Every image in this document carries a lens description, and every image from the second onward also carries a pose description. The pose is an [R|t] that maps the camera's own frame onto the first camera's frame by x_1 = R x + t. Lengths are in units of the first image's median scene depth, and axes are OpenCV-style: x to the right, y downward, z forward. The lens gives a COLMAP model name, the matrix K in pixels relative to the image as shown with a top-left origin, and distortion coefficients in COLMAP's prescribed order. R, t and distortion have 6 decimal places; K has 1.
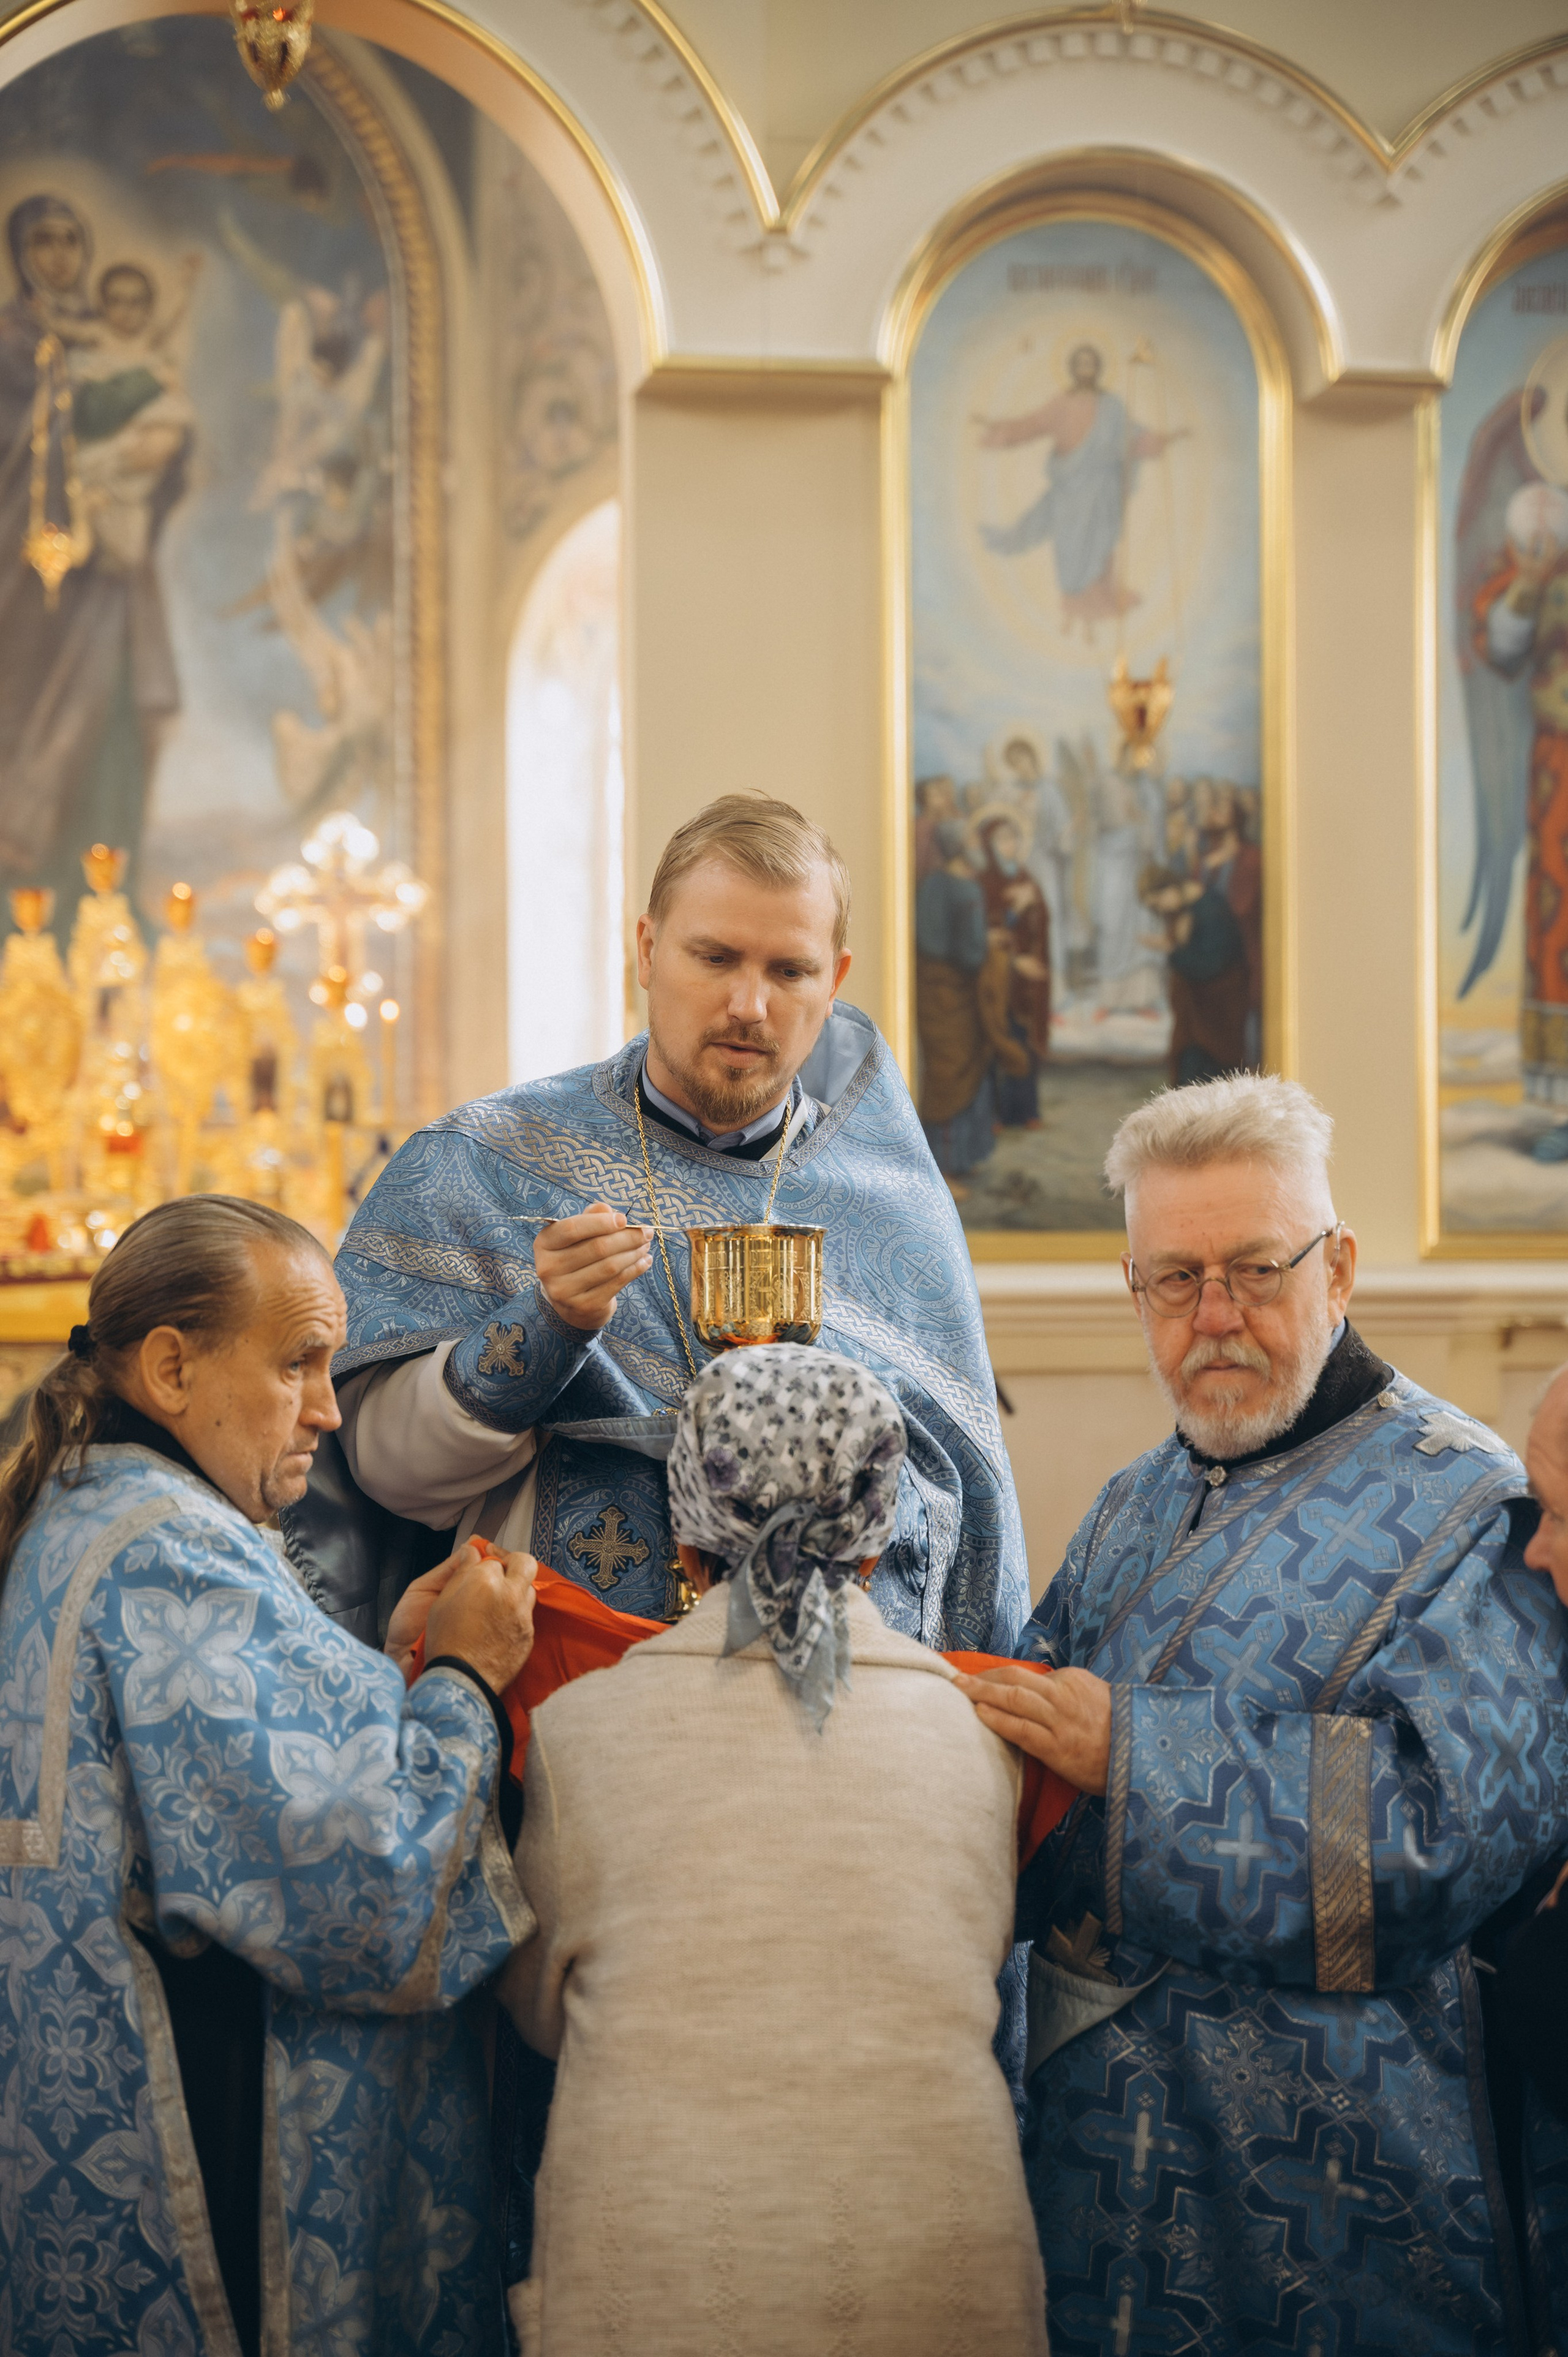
lens RADIAL K [[5019.9, 0, 785.5], [0, 5019.9, 1176.5], [0, 0, 1]] dist [0.425343, -0.132654]
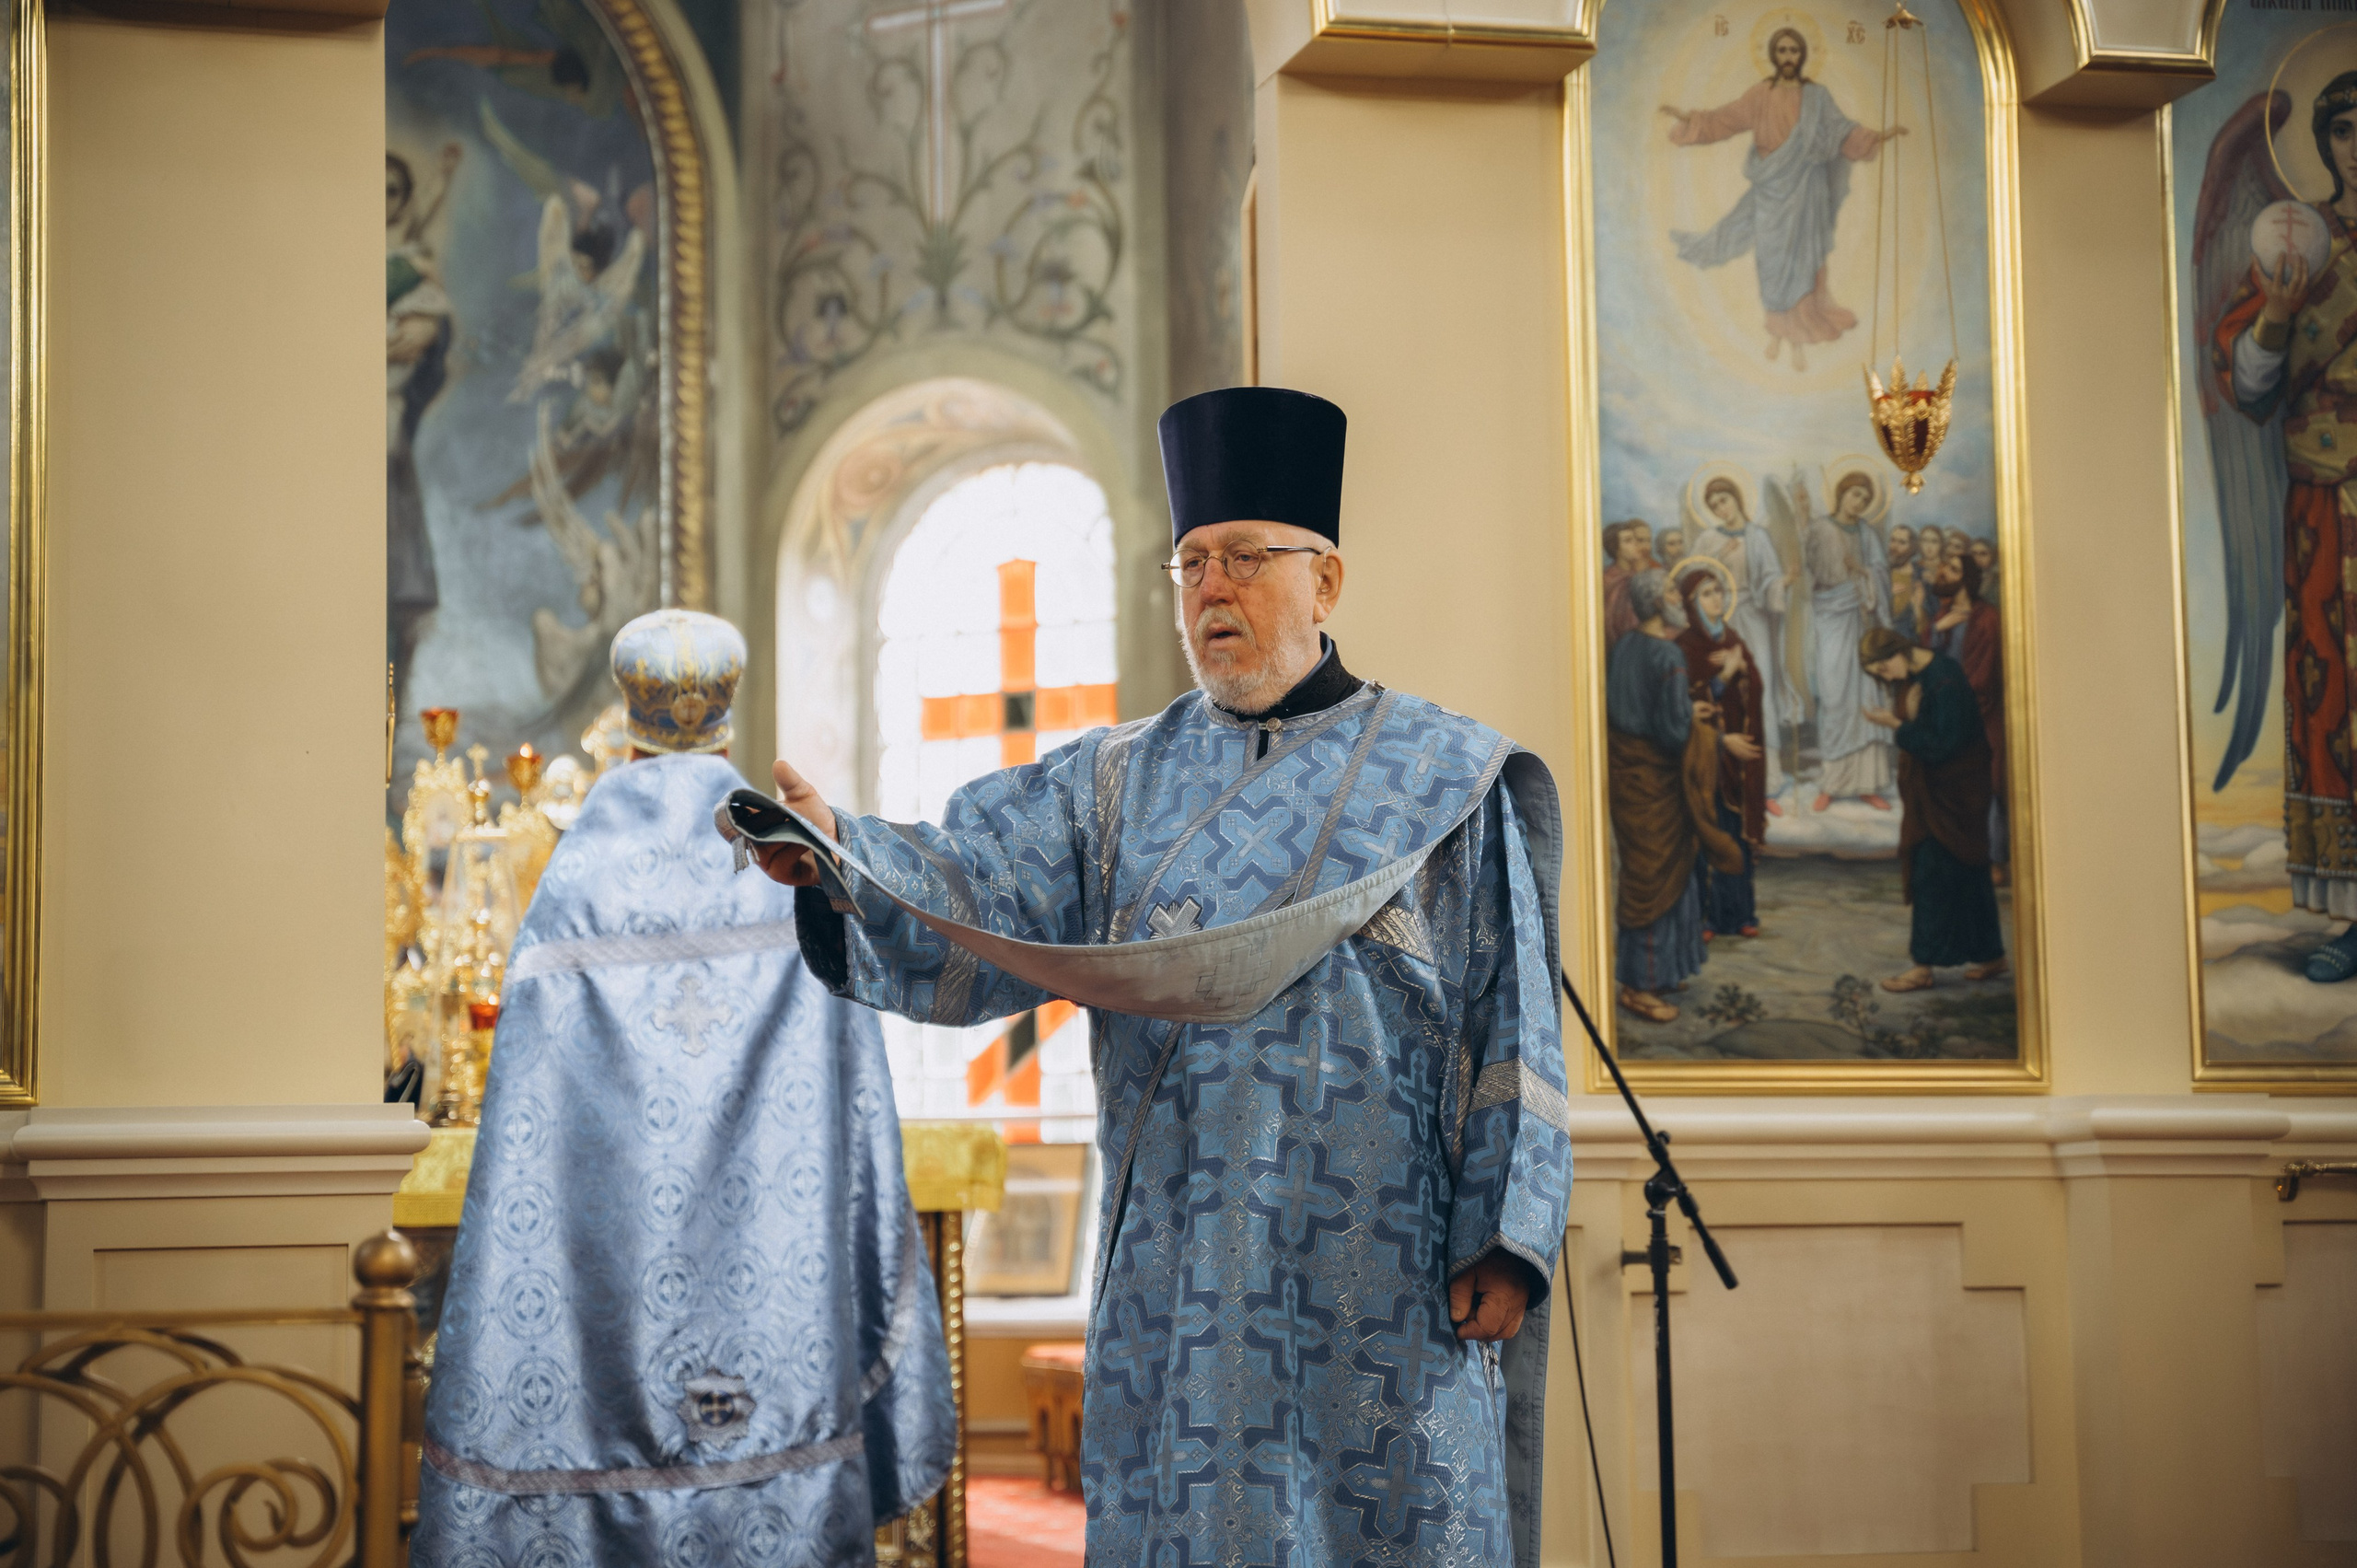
lens RADIAL K [[4548.8, 0, 1178.5], [0, 4548.8, 784.0], [0, 0, 1]] dist [0.293058, 0.009906]
pose [[0.995783, -0.001972, 0.091724, -0.114964], [0.009375, 0.996723, -0.080342, 0.025454], [-0.091265, 0.080863, 0.992538, 0.245518]]
